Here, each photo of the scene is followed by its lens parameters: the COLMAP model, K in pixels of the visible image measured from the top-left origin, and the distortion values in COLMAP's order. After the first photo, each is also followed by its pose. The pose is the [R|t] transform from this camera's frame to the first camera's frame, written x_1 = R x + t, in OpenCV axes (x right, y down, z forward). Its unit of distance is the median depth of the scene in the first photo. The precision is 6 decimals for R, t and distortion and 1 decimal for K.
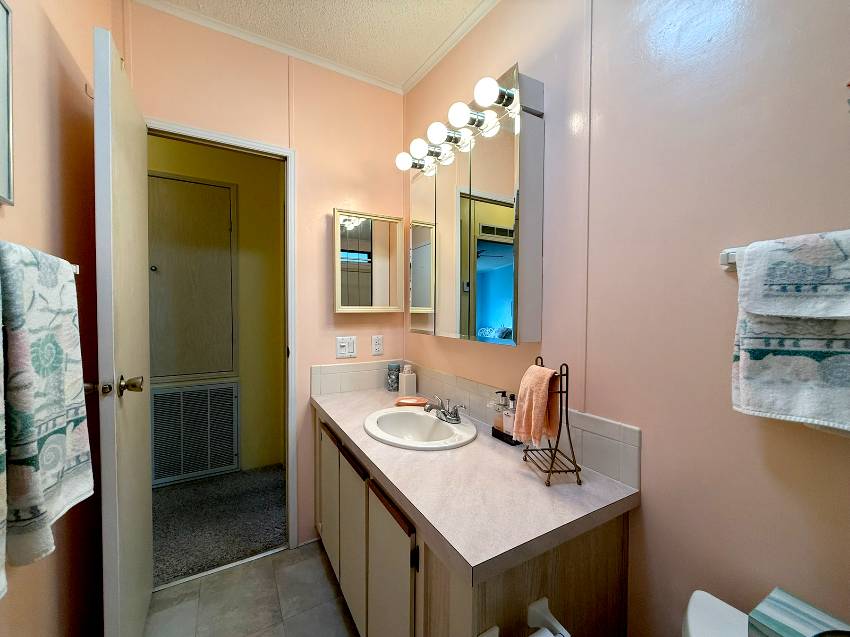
lens RADIAL K [[337.5, 0, 419.4], [0, 337.5, 316.2], [0, 0, 1]] dist [0.003214, 0.000161]
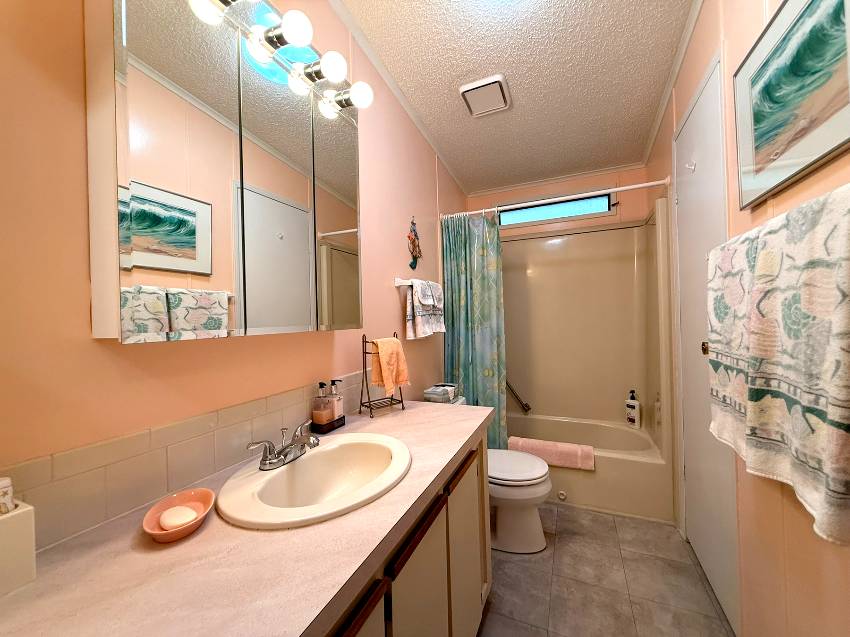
lens RADIAL K [[337.5, 0, 421.3], [0, 337.5, 316.1], [0, 0, 1]] dist [0.003214, 0.000161]
pose [[-0.588011, 0.015243, 0.808709, -0.904576], [0.039539, 0.999169, 0.009916, 0.046935], [-0.807886, 0.037806, -0.588125, 1.737976]]
